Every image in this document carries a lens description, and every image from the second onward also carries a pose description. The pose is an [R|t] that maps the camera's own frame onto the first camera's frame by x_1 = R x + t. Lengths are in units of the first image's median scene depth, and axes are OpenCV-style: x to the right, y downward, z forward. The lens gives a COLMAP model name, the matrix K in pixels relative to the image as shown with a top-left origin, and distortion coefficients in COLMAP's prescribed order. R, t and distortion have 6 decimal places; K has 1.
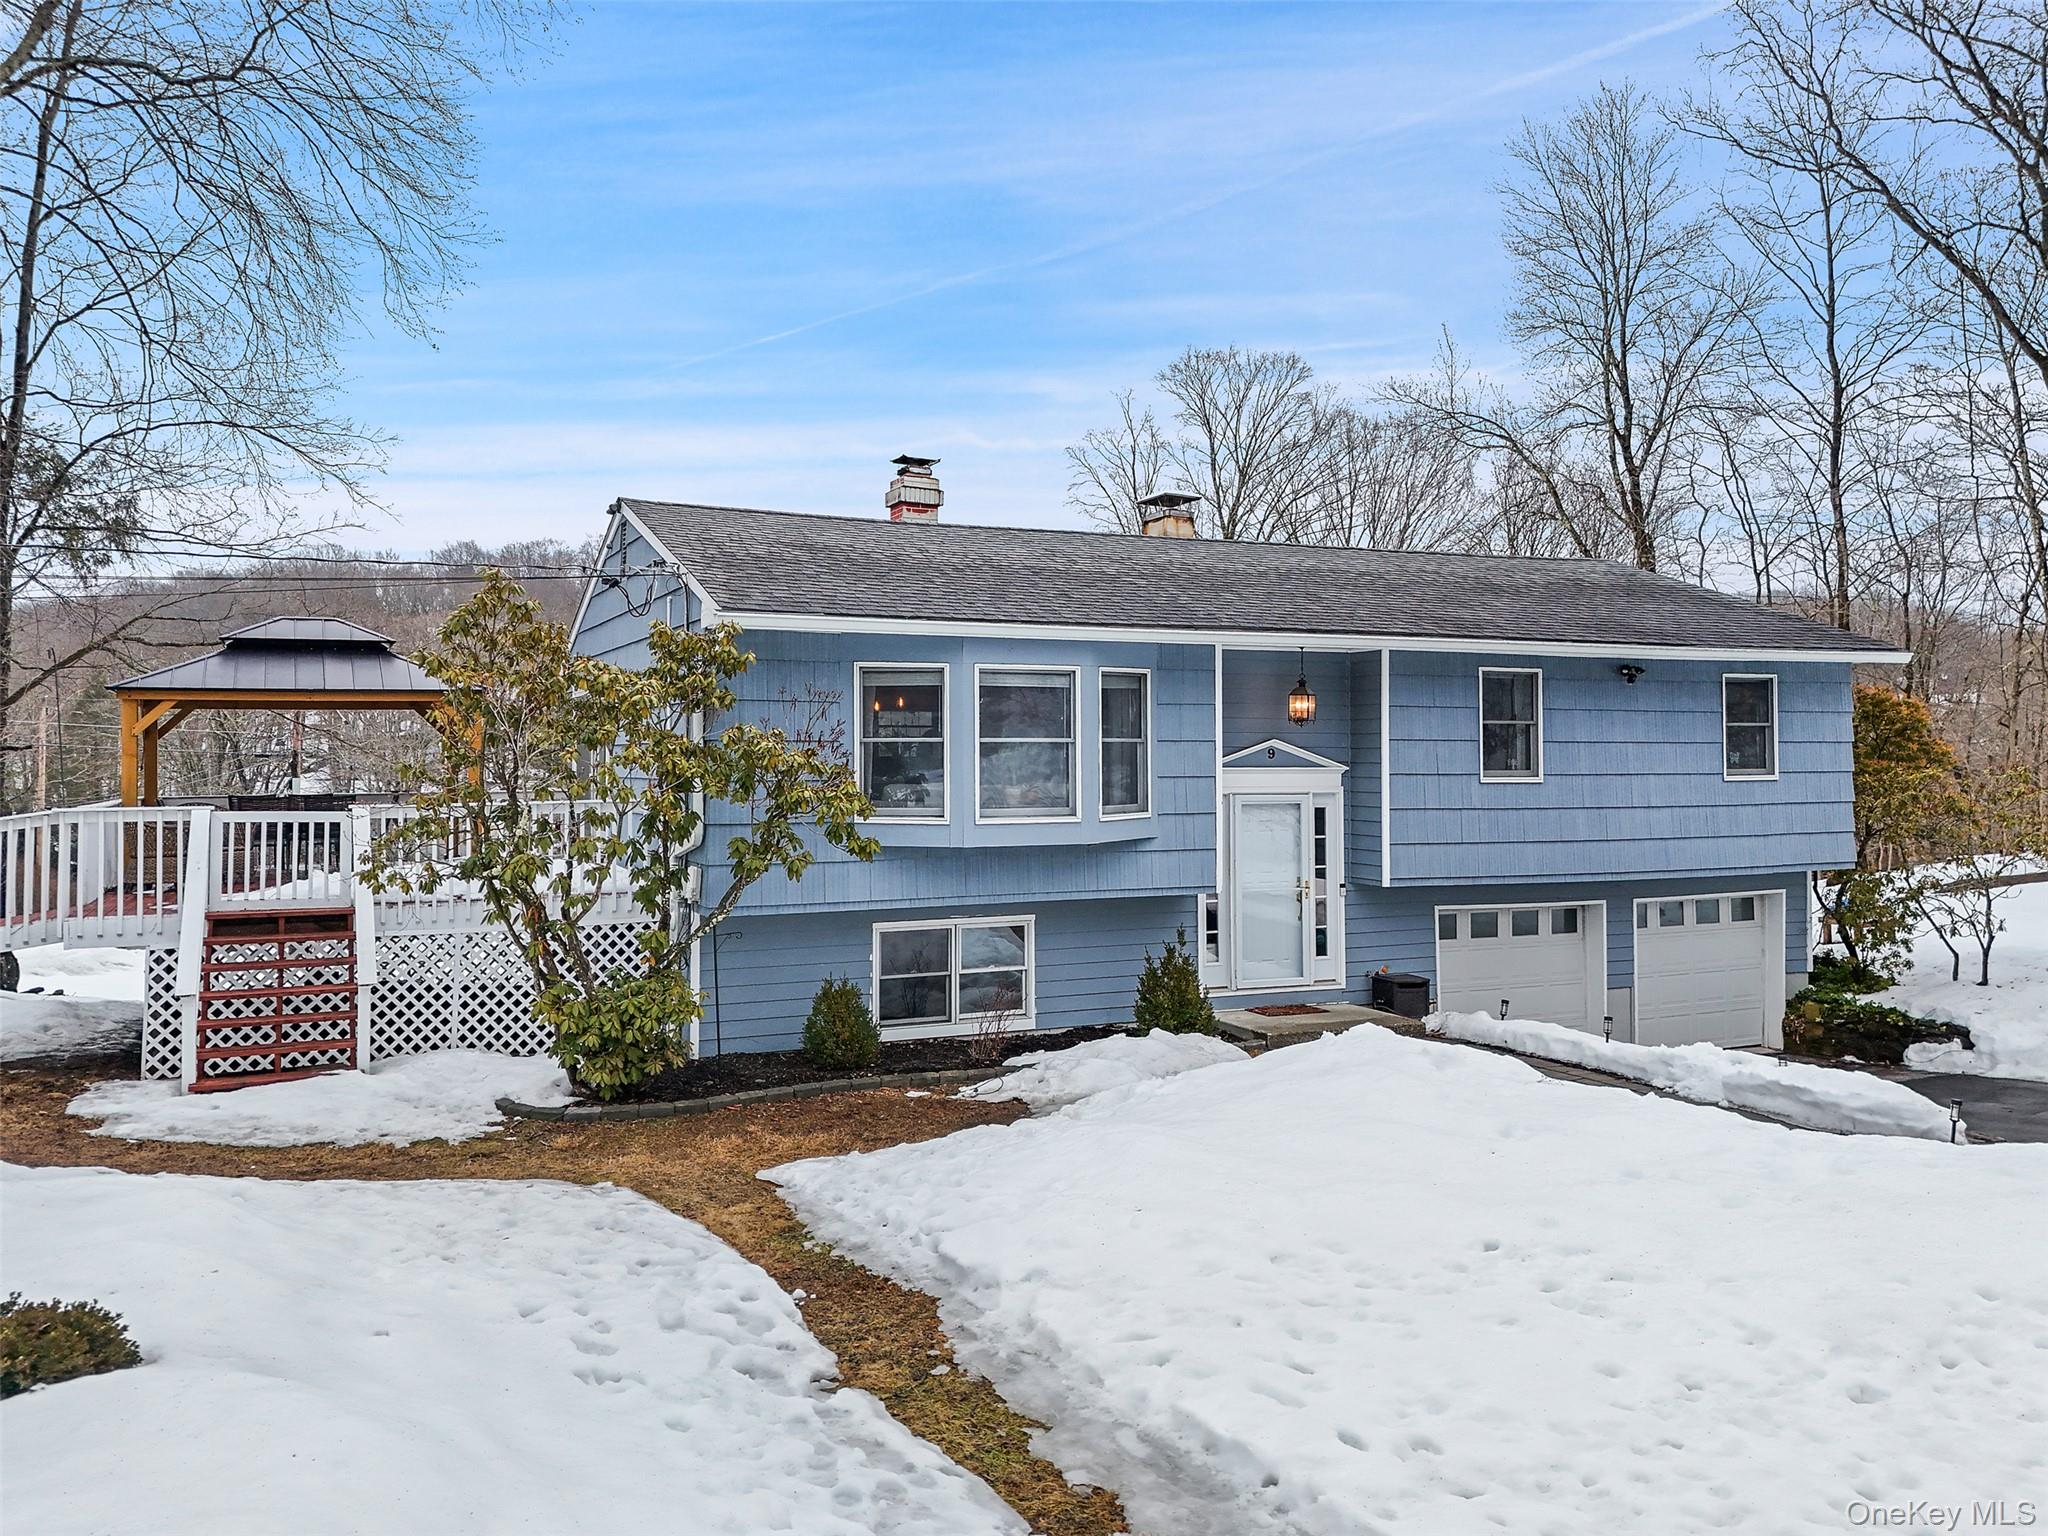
lens RADIAL K [[1602.2, 0, 1024.3], [0, 1602.2, 736.8], [0, 0, 1]] dist [0.044879, -0.005515]
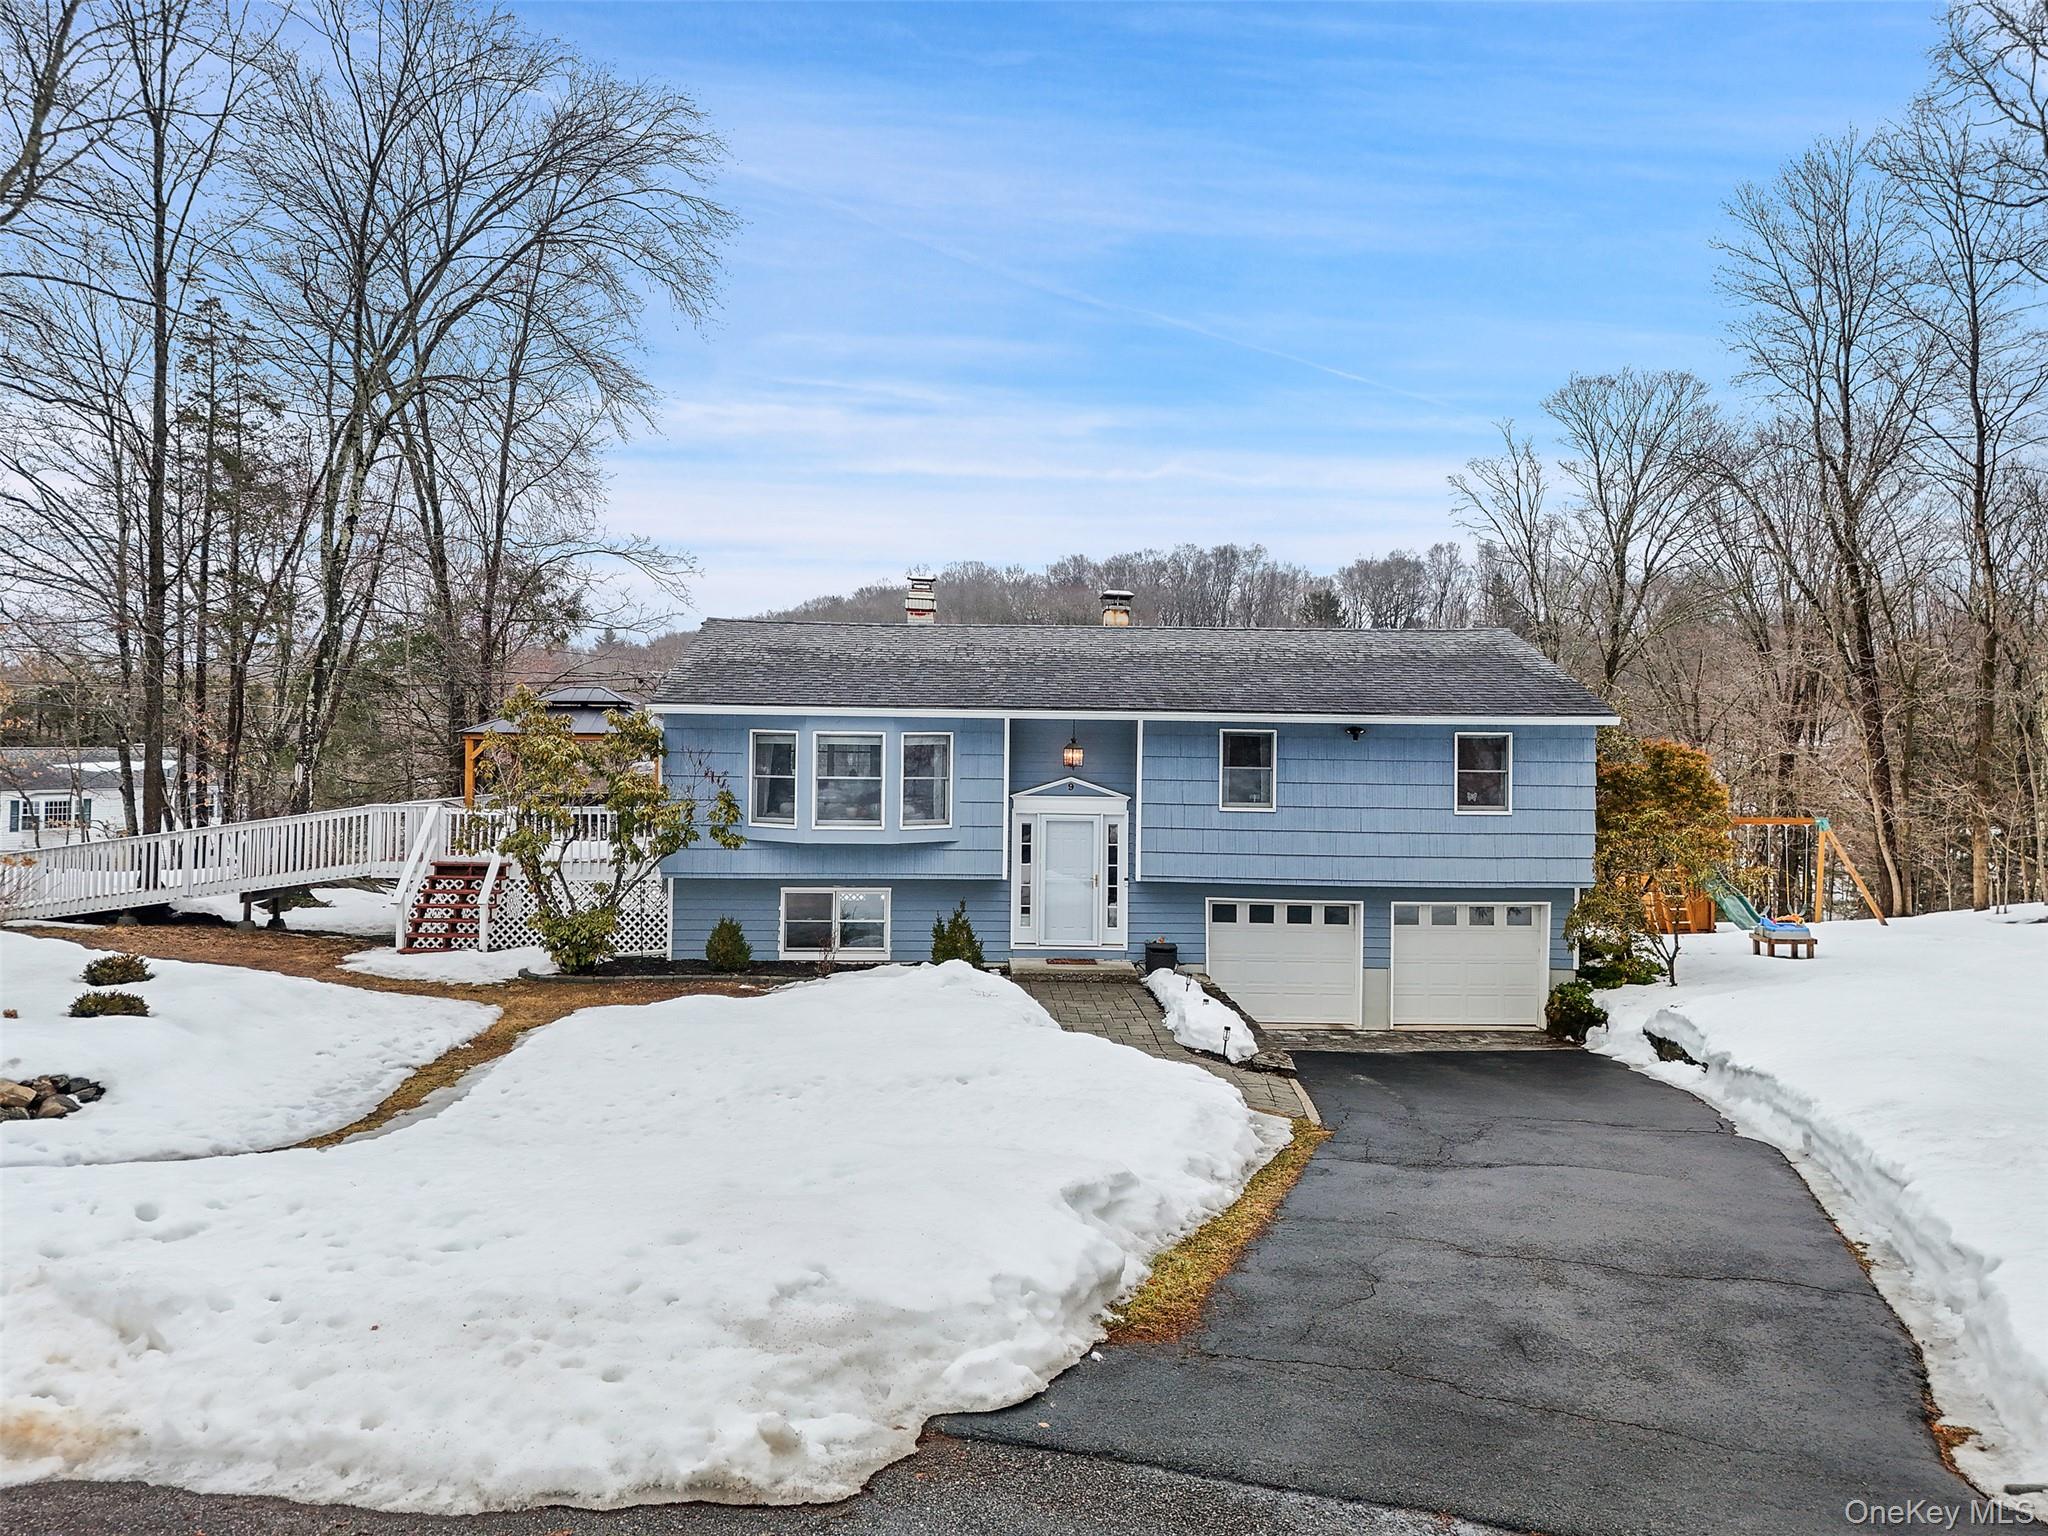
lens RADIAL K [[1527.3, 0, 1009.6], [0, 1527.3, 720.0], [0, 0, 1]] dist [0.065176, -0.071782]
pose [[0.920757, 0.008677, -0.390041, 0.653558], [-0.009367, 0.999956, 0.000132, -0.050813], [0.390025, 0.003532, 0.920798, -0.309550]]
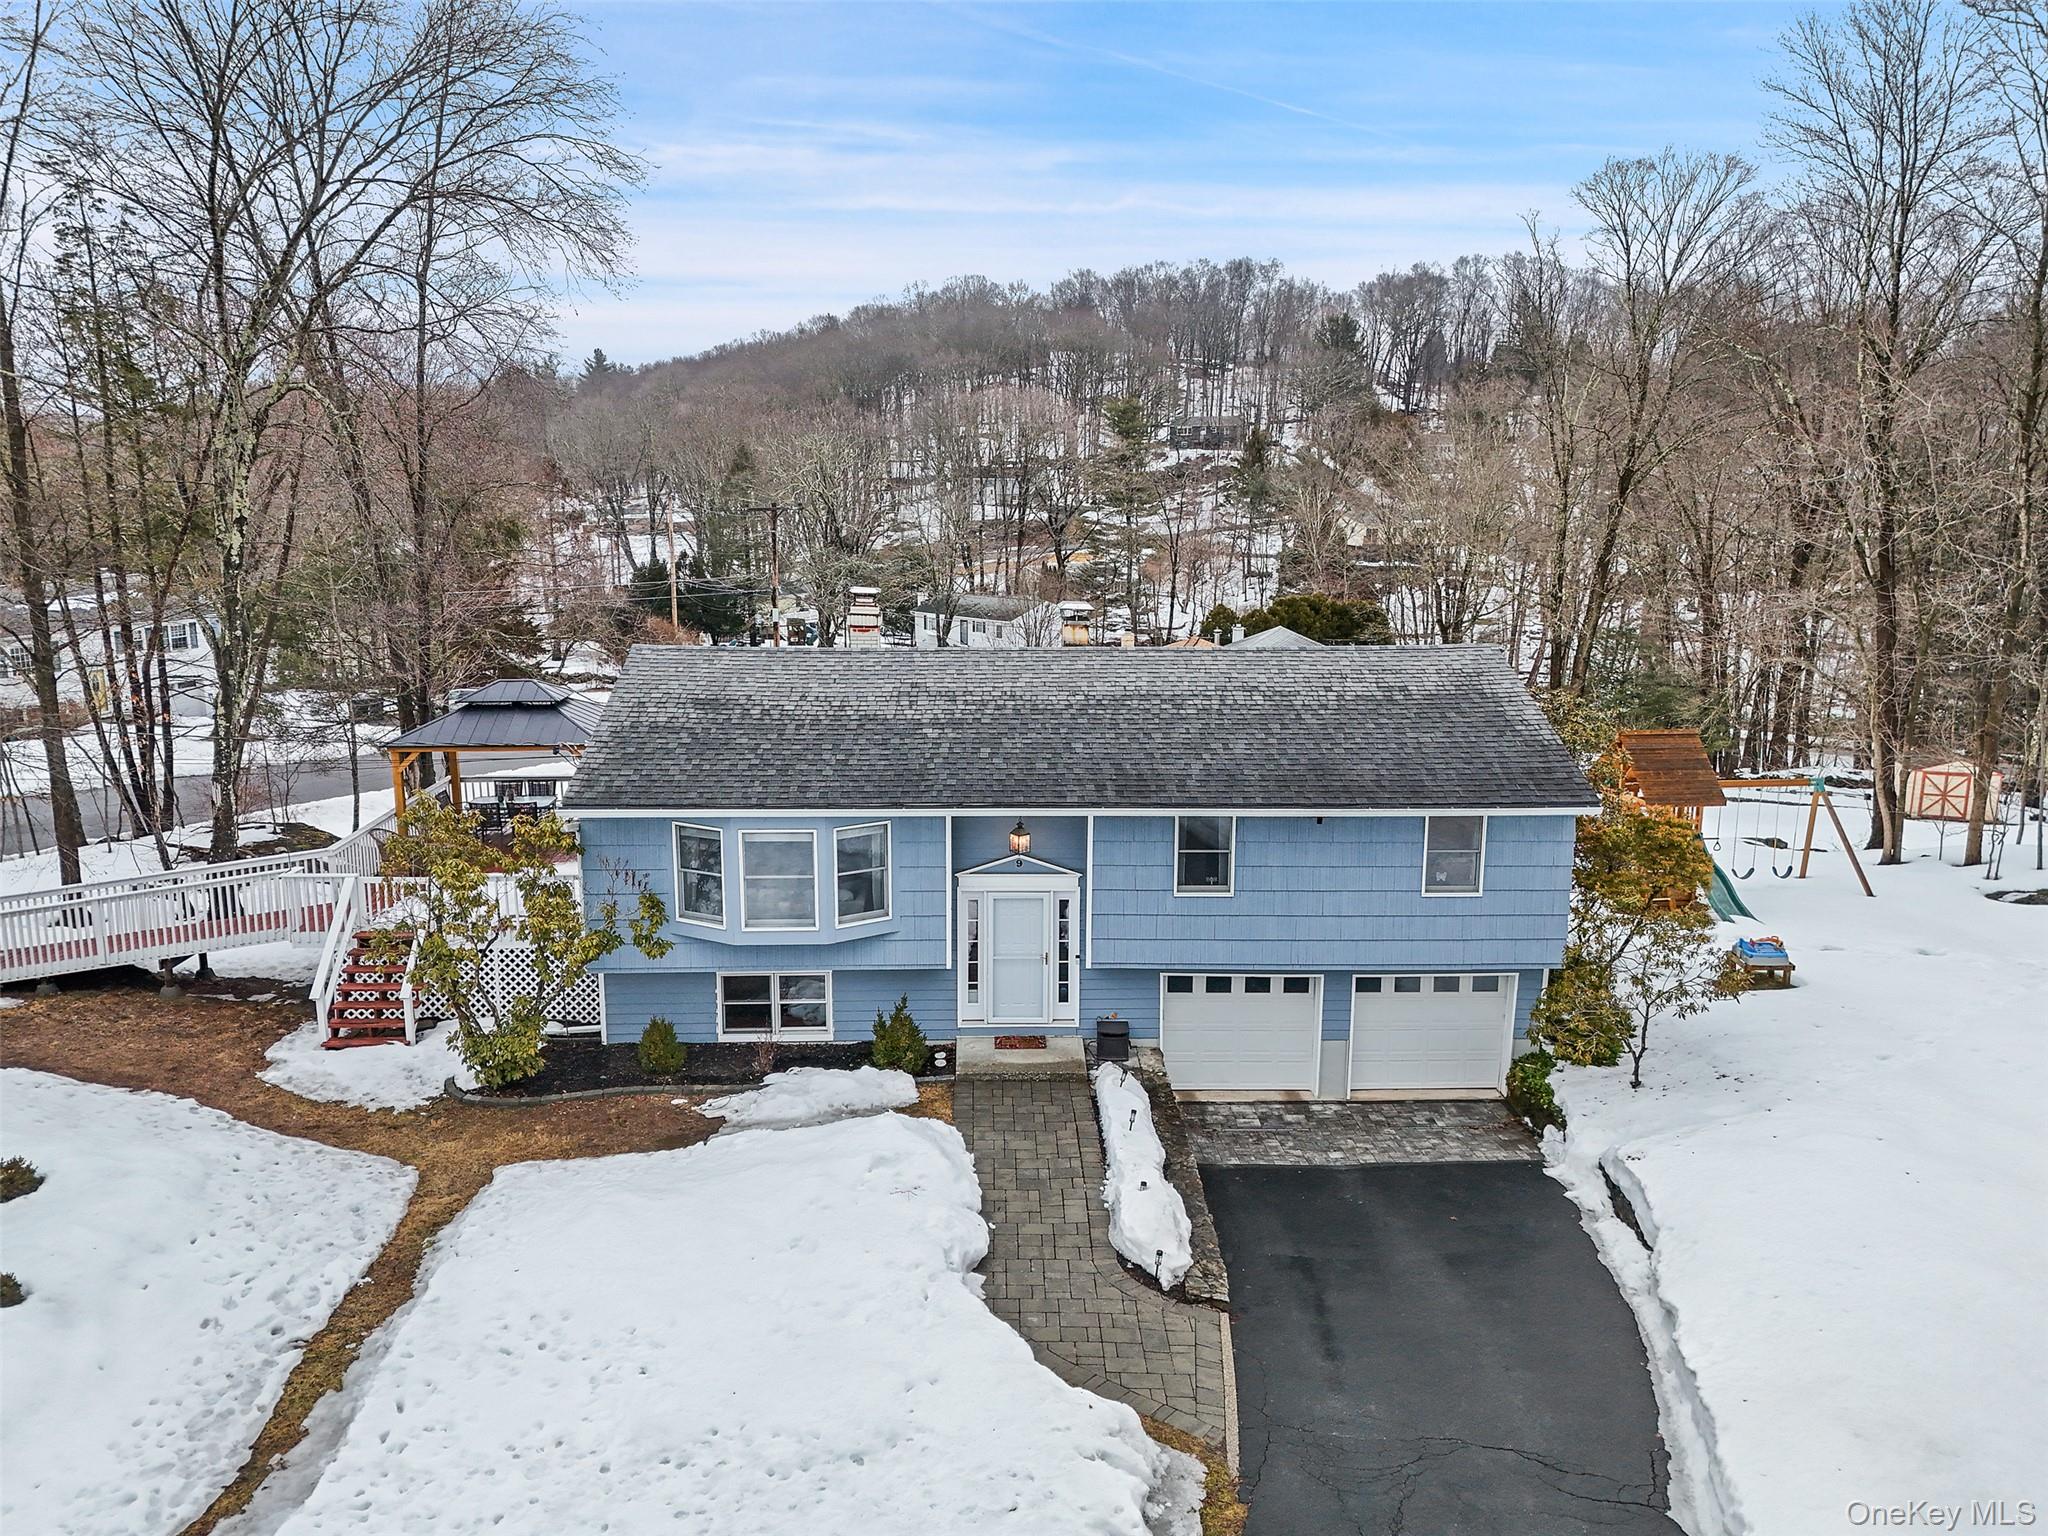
lens RADIAL K [[1527.3, 0, 1017.3], [0, 1527.3, 758.3], [0, 0, 1]] dist [0.065176, -0.071782]
pose [[0.920580, 0.081072, -0.382047, 0.657071], [0.001245, 0.977603, 0.210452, -0.360188], [0.390552, -0.194214, 0.899861, -0.171198]]
